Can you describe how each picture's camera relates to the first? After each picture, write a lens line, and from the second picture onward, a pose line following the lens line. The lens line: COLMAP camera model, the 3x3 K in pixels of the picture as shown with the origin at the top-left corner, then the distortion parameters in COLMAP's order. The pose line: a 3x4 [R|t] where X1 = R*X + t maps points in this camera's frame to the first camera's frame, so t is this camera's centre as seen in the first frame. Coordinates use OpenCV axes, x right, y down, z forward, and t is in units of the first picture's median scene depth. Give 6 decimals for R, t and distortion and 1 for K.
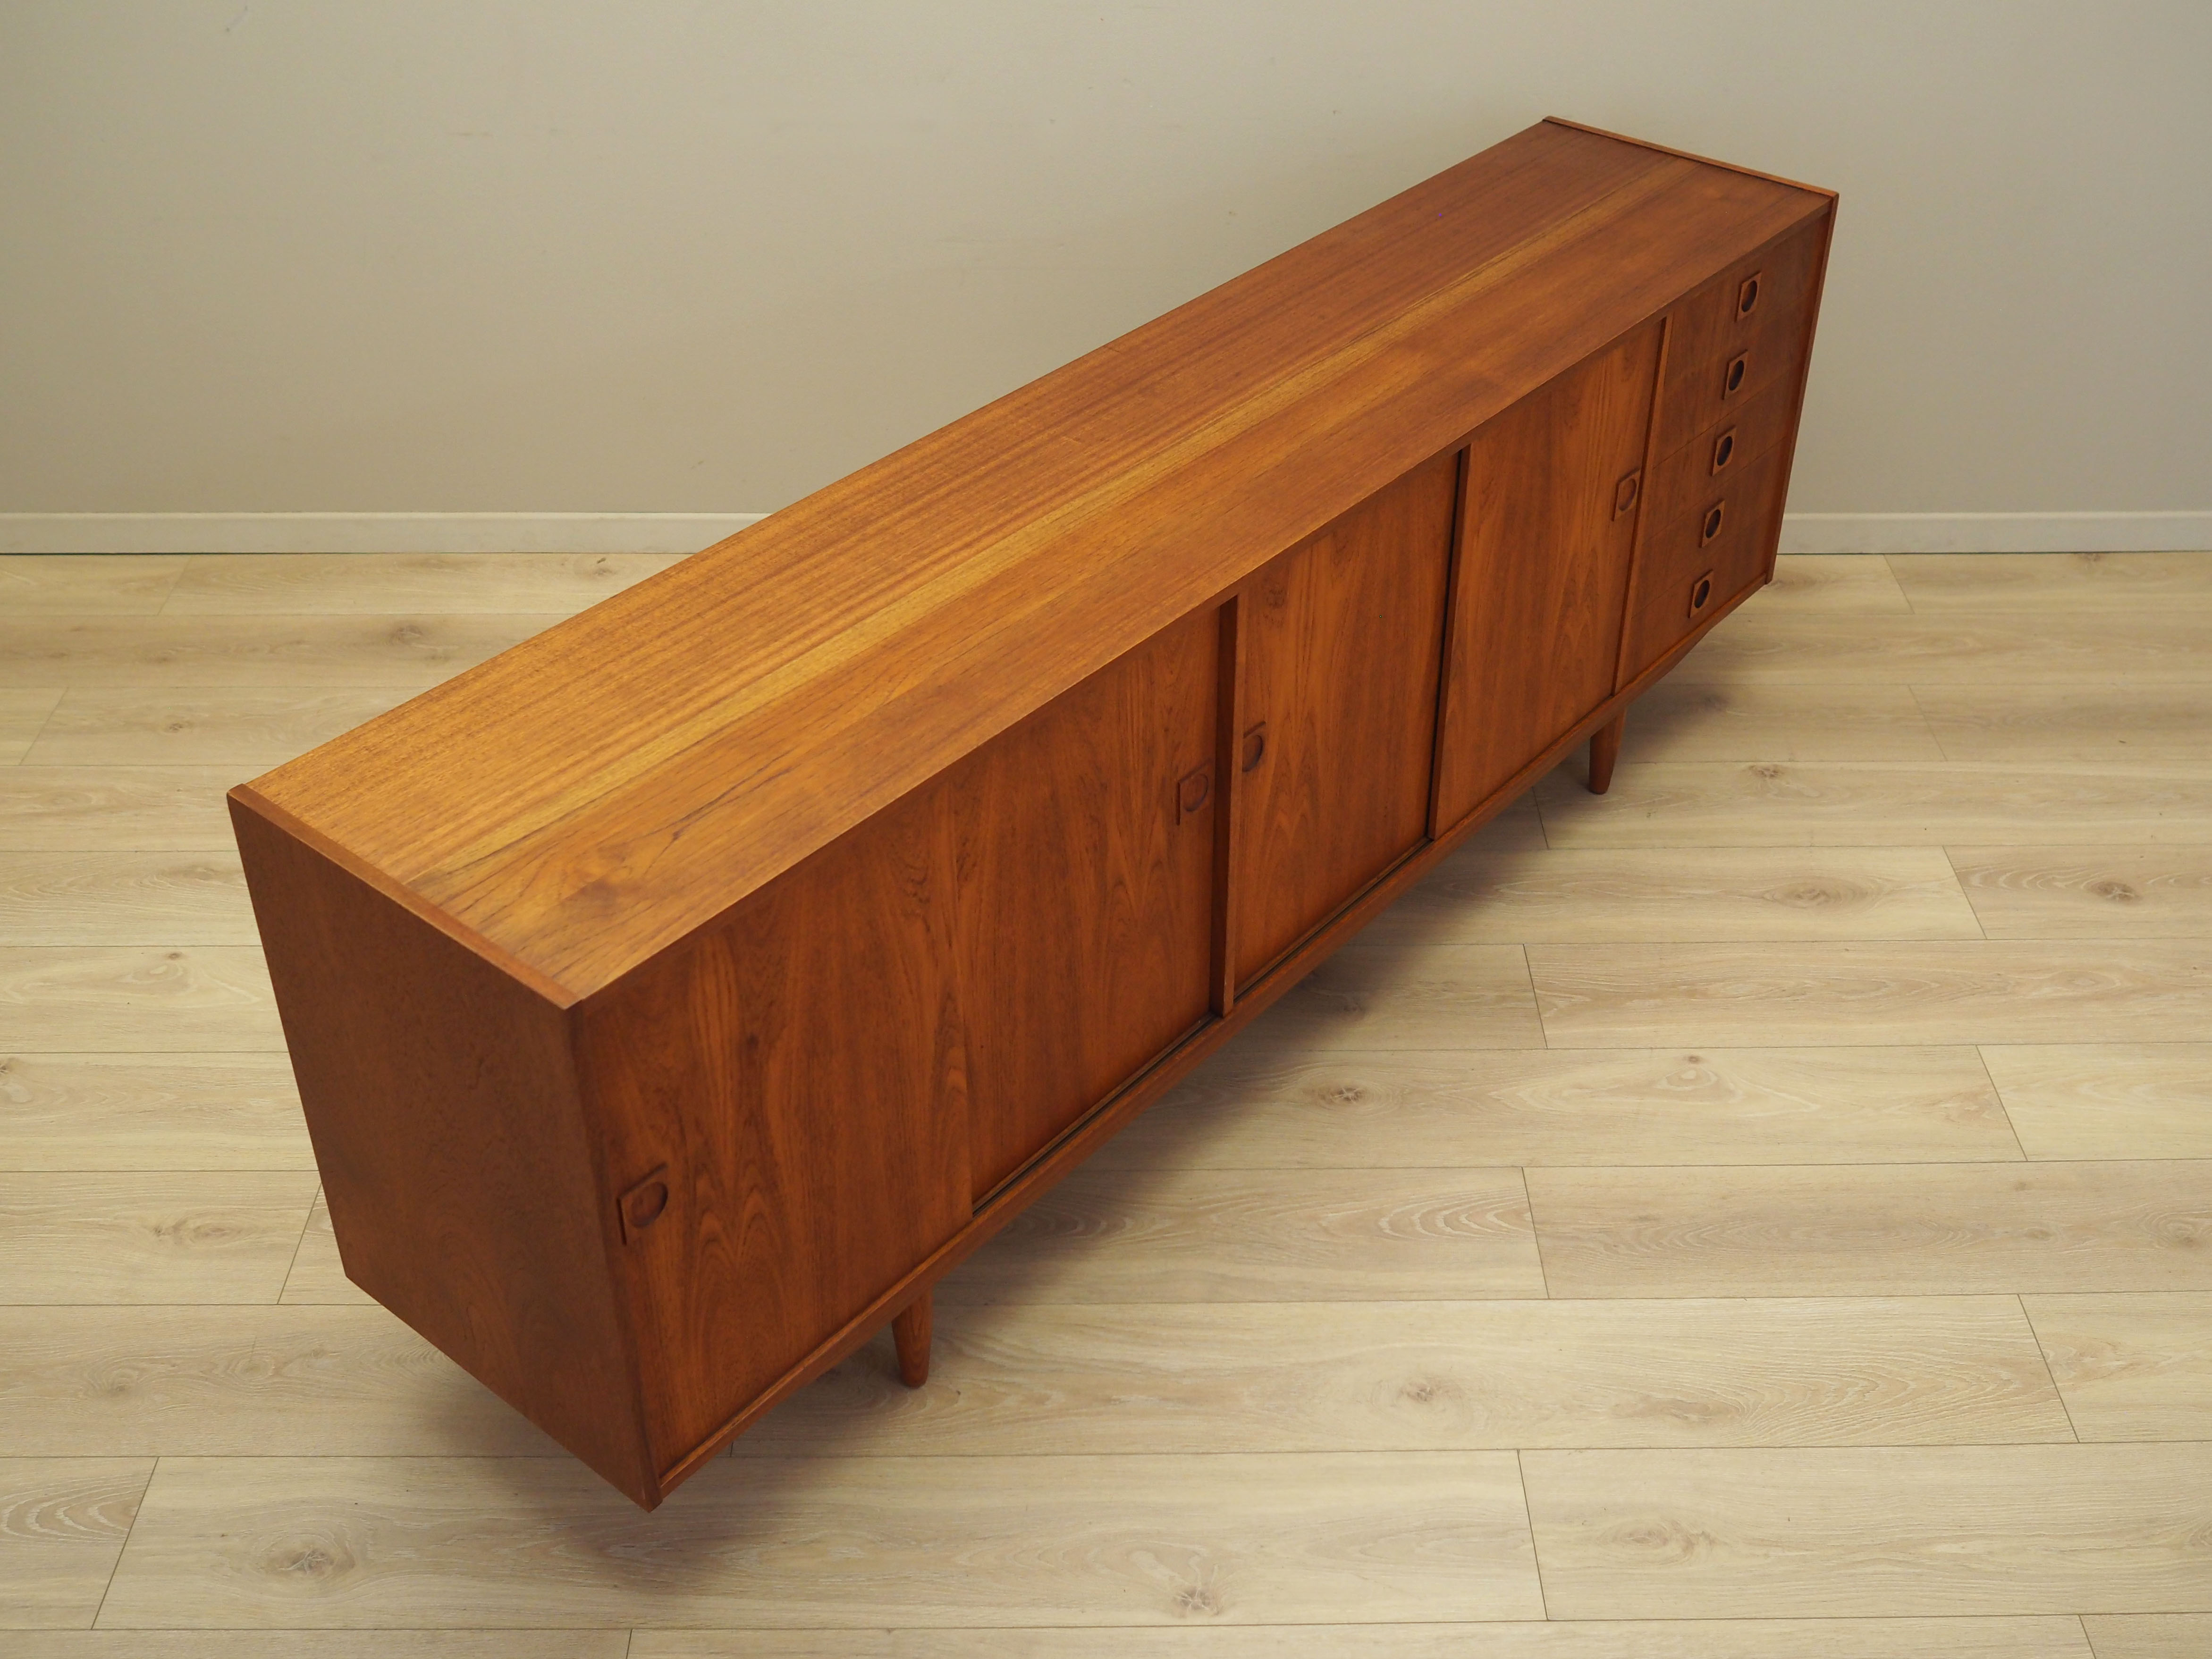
lens RADIAL K [[2469.9, 0, 1116.6], [0, 2469.9, 776.0], [0, 0, 1]] dist [-0.007007, 0.027696]
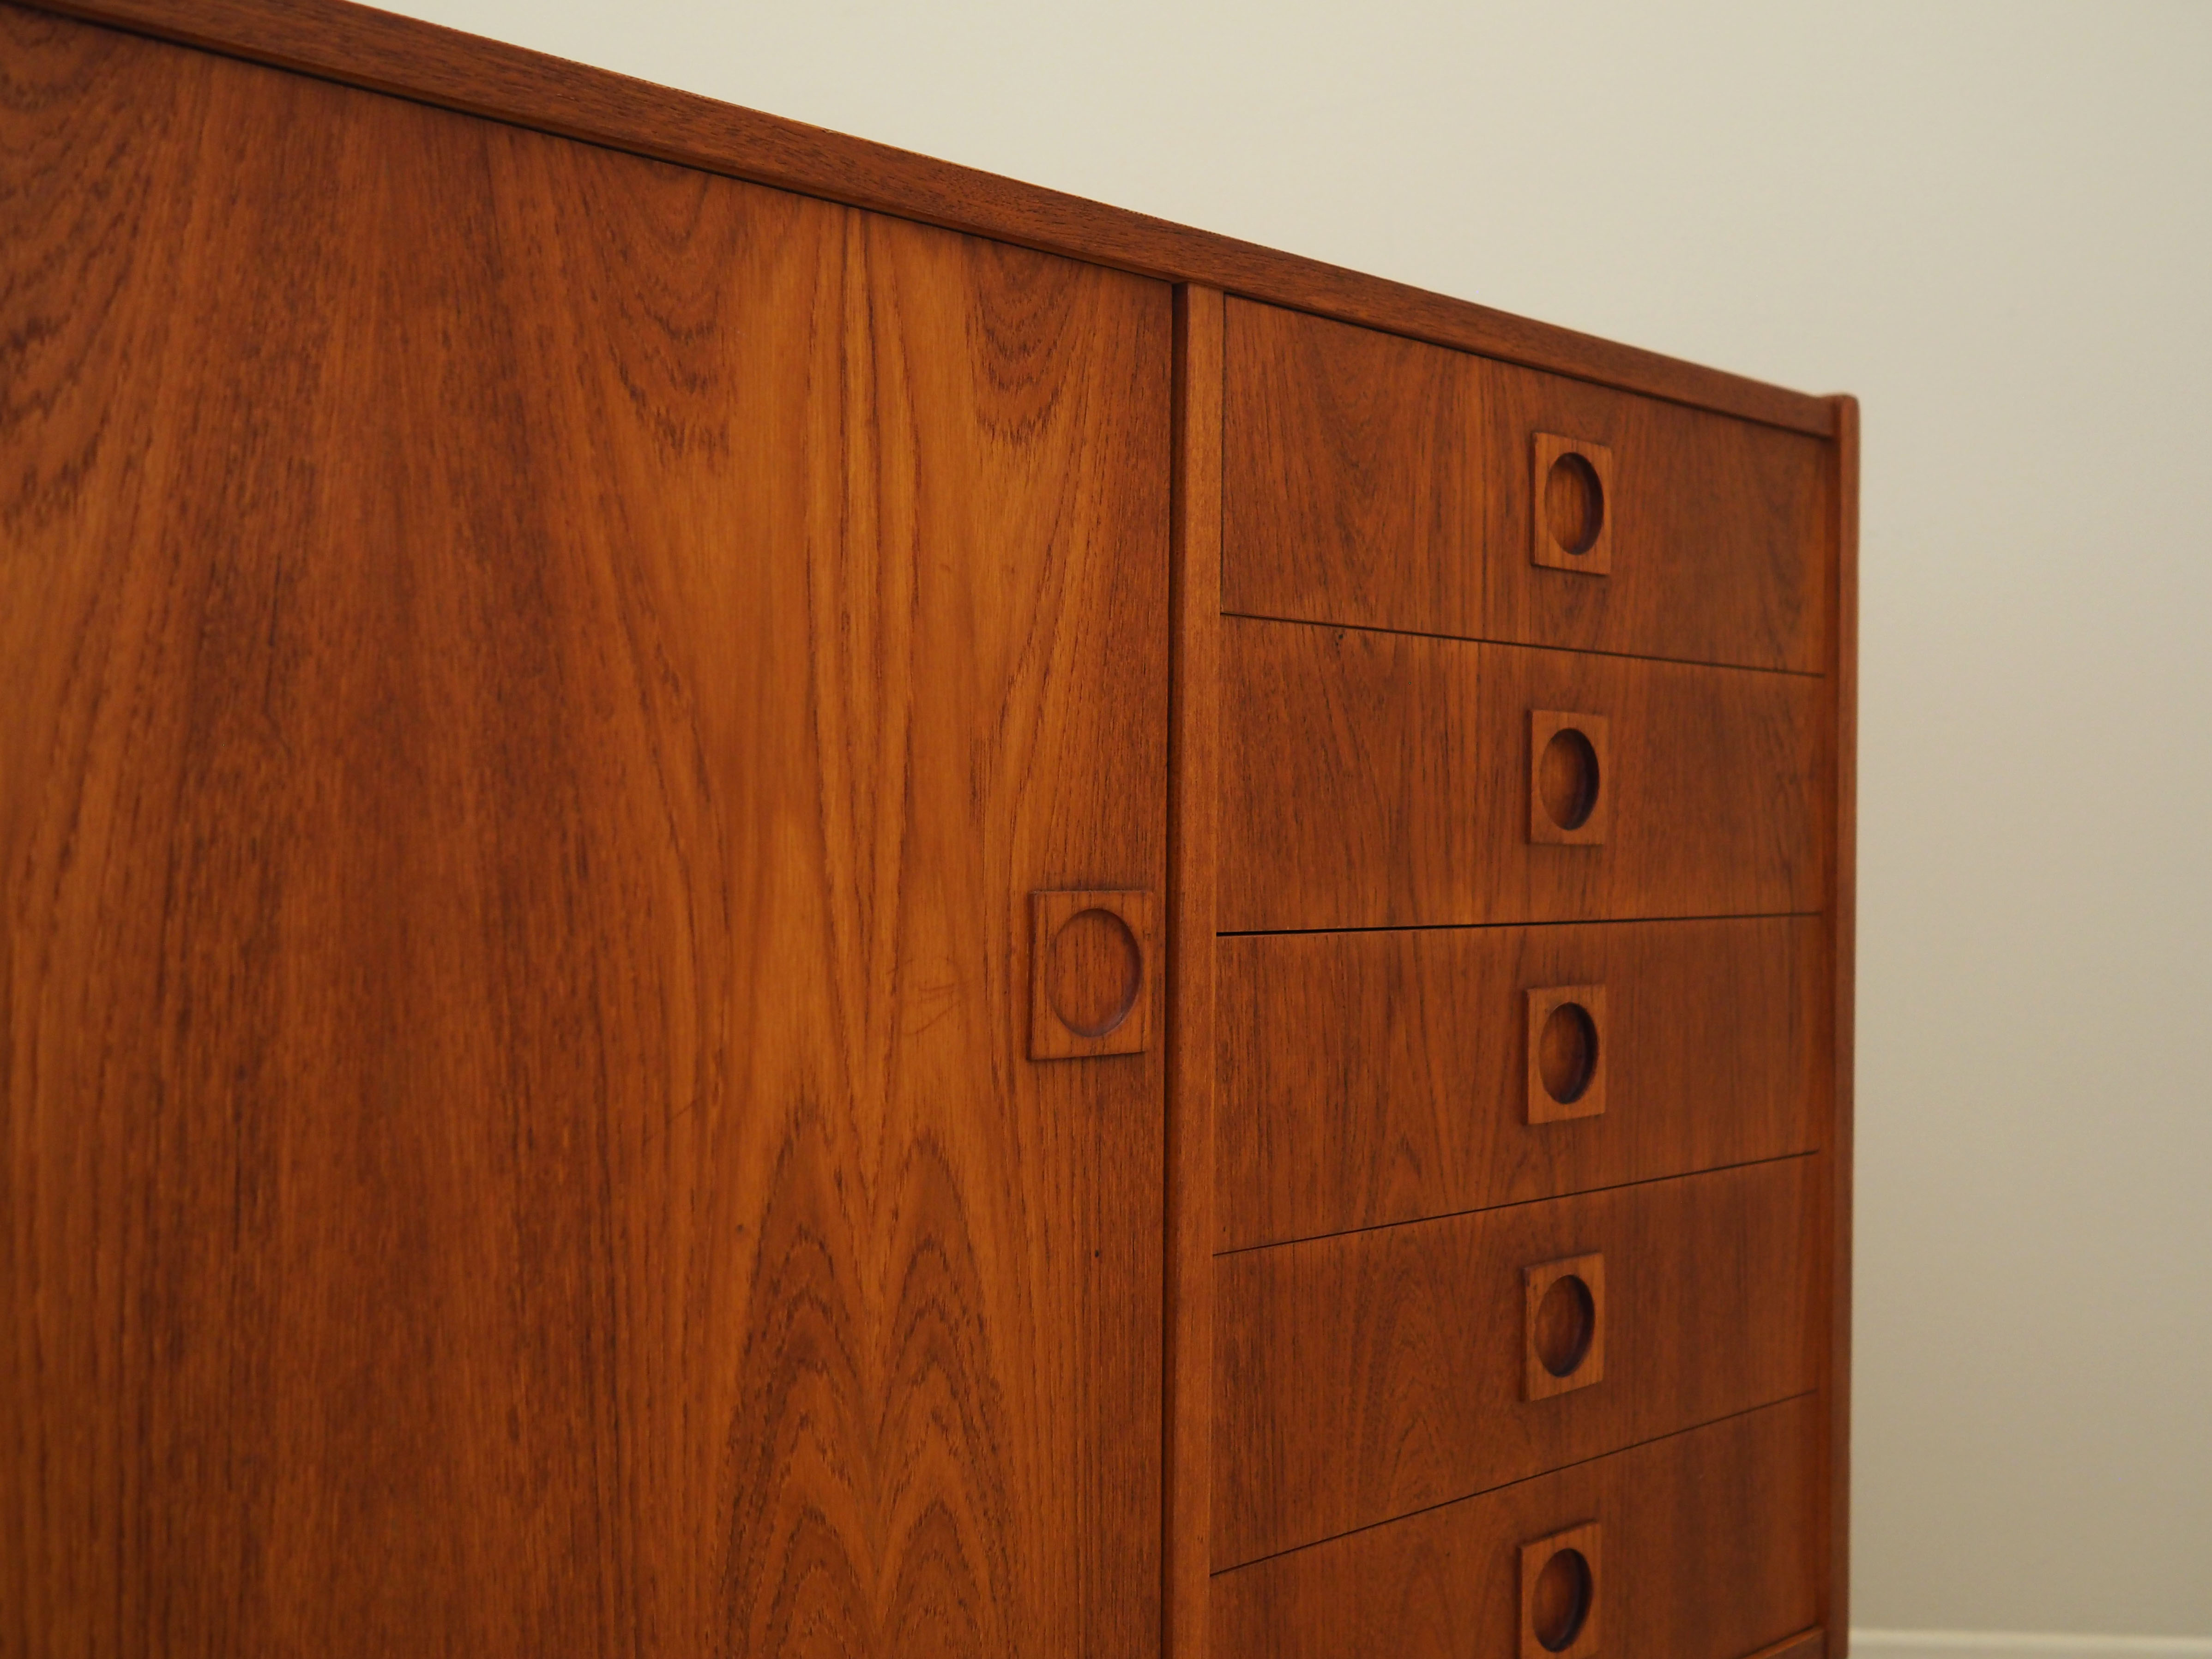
lens RADIAL K [[2312.5, 0, 1096.7], [0, 2312.5, 817.4], [0, 0, 1]] dist [-0.025798, 0.008947]
pose [[0.992183, 0.008439, -0.124509, 0.279598], [-0.079008, 0.814773, -0.574372, 0.015044], [0.096599, 0.579719, 0.809070, 0.934238]]
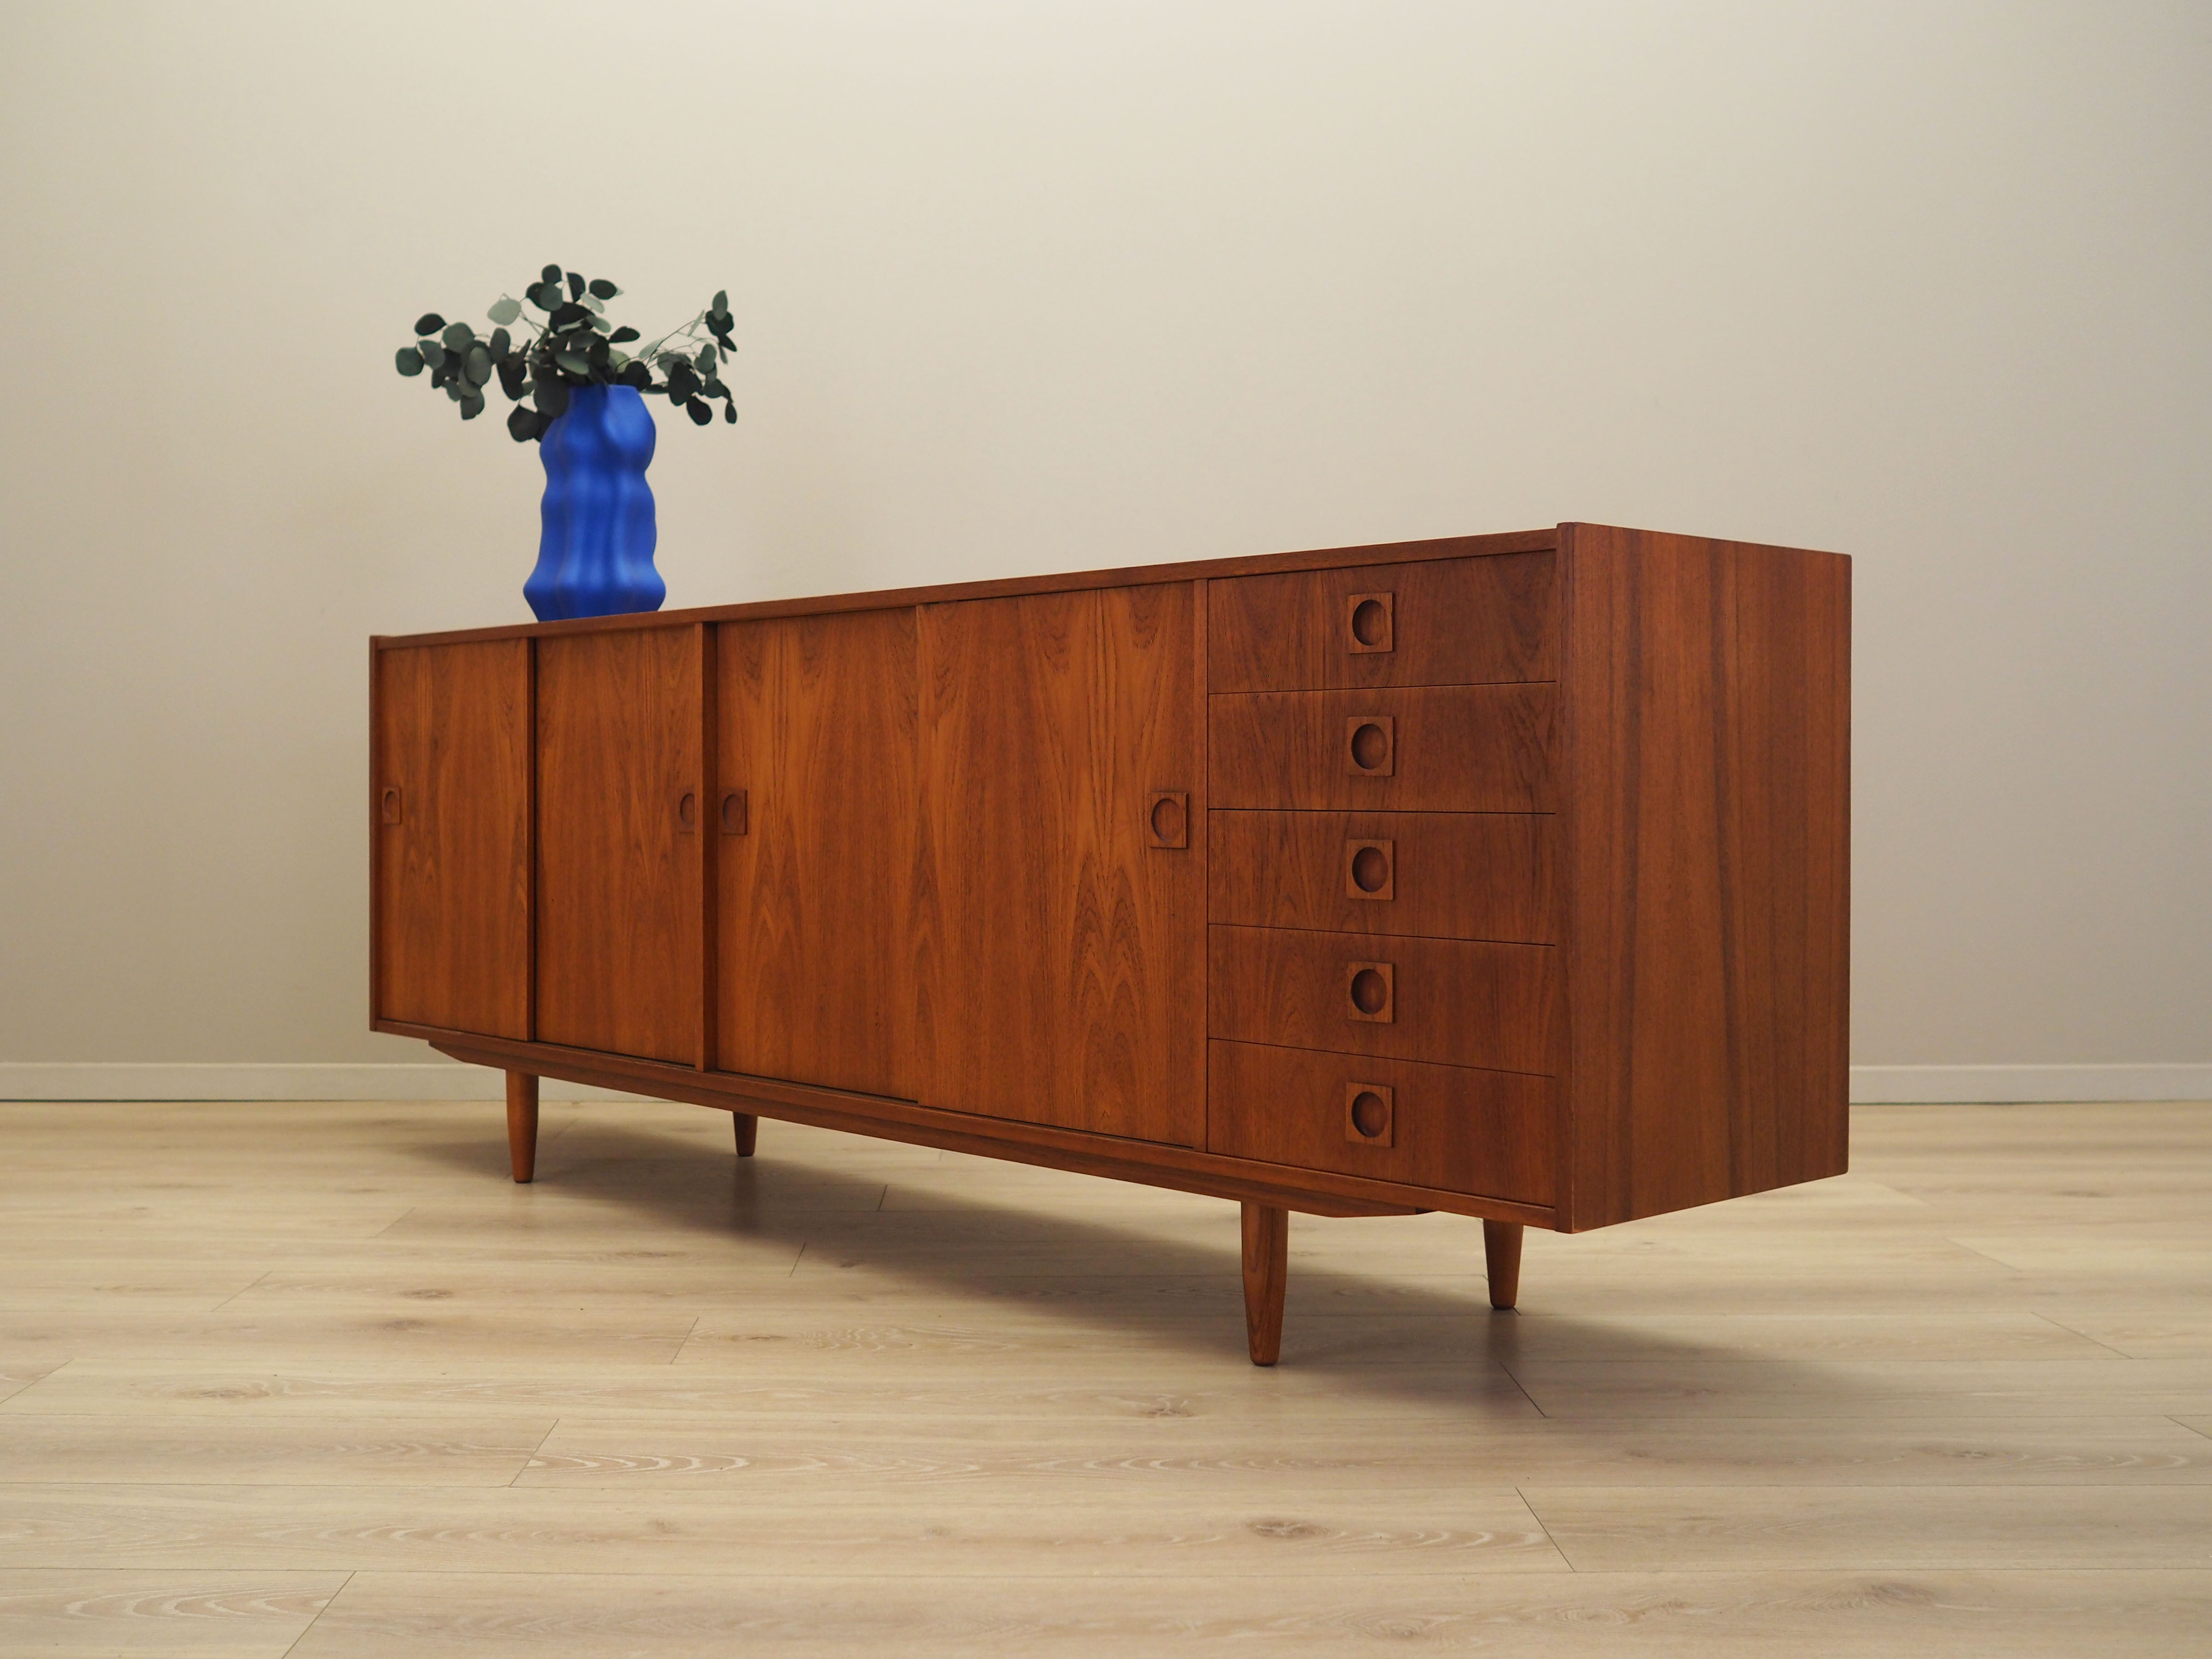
lens RADIAL K [[2312.7, 0, 1096.7], [0, 2312.7, 817.4], [0, 0, 1]] dist [-0.025798, 0.008947]
pose [[-0.115822, 0.013843, -0.993174, 1.102533], [-0.570693, 0.817455, 0.077947, -0.187333], [0.812954, 0.575826, -0.086779, 1.230927]]
